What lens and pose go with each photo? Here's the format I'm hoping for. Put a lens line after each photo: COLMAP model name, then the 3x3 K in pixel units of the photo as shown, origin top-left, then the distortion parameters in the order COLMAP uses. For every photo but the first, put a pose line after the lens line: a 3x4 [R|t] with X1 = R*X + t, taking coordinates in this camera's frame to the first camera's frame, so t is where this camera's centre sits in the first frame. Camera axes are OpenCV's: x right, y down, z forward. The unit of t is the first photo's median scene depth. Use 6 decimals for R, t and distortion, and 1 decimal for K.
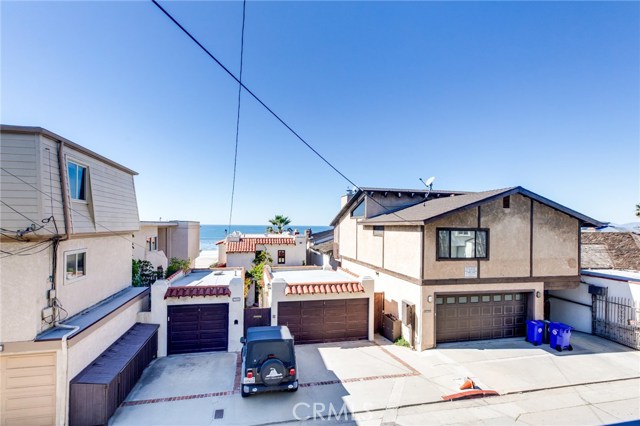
lens RADIAL K [[288.9, 0, 309.8], [0, 288.9, 223.5], [0, 0, 1]] dist [0.009119, -0.002473]
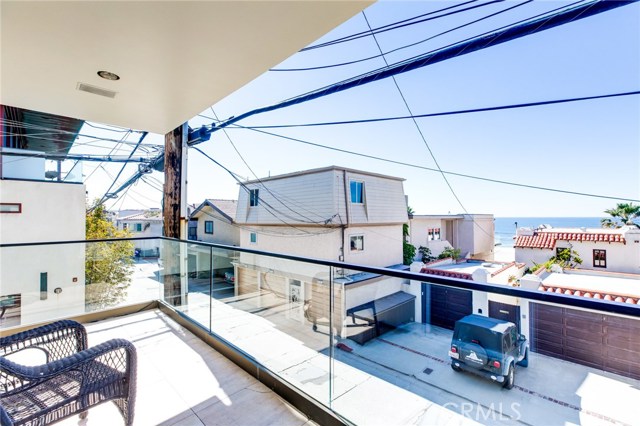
lens RADIAL K [[288.9, 0, 322.6], [0, 288.9, 210.1], [0, 0, 1]] dist [0.009119, -0.002473]
pose [[0.545348, -0.037267, -0.837381, 0.309124], [0.017551, 0.999300, -0.033043, 0.005403], [0.838026, 0.003323, 0.545620, -0.028937]]
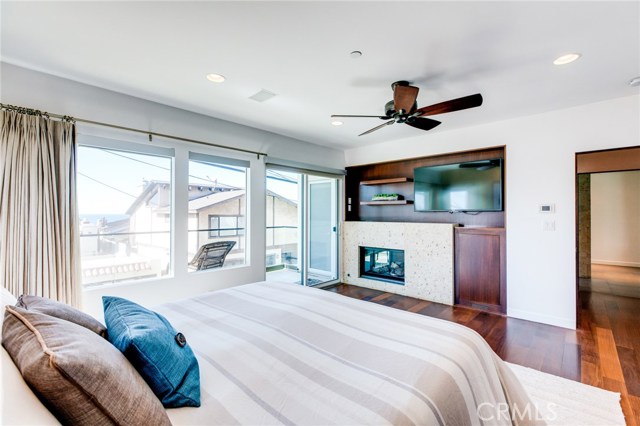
lens RADIAL K [[288.9, 0, 314.0], [0, 288.9, 212.6], [0, 0, 1]] dist [0.009119, -0.002473]
pose [[0.822630, -0.008372, 0.568516, 0.065469], [0.005296, 0.999961, 0.007063, -0.002760], [-0.568553, -0.002799, 0.822642, -0.387746]]
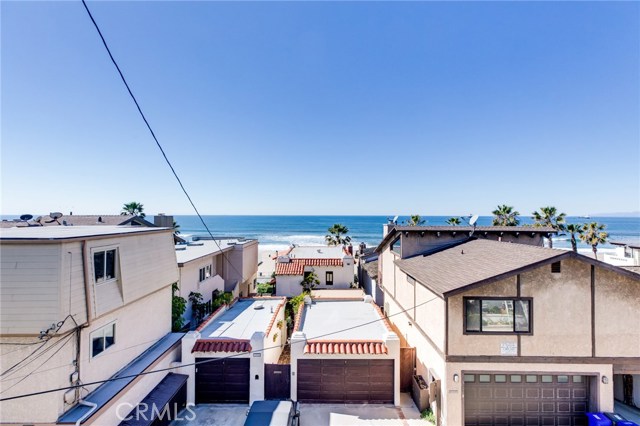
lens RADIAL K [[288.9, 0, 323.8], [0, 288.9, 210.6], [0, 0, 1]] dist [0.009119, -0.002473]
pose [[0.978258, -0.017051, -0.206689, 0.196071], [0.015715, 0.999844, -0.008106, -0.232732], [0.206795, 0.004681, 0.978373, 0.040990]]
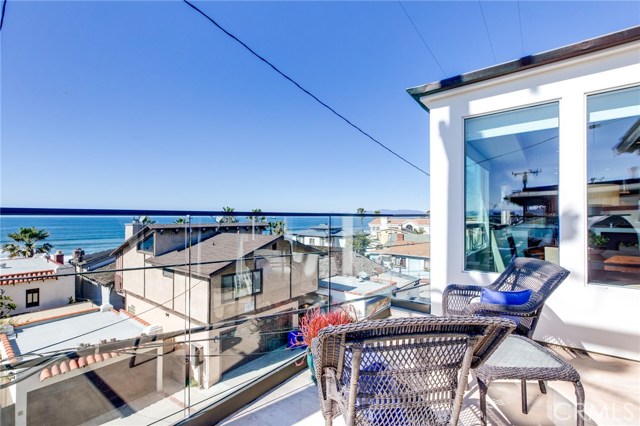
lens RADIAL K [[288.9, 0, 315.3], [0, 288.9, 210.8], [0, 0, 1]] dist [0.009119, -0.002473]
pose [[0.780283, -0.005920, 0.625399, 0.010071], [0.008188, 0.999966, -0.000751, -0.224722], [-0.625374, 0.005707, 0.780305, -0.126208]]
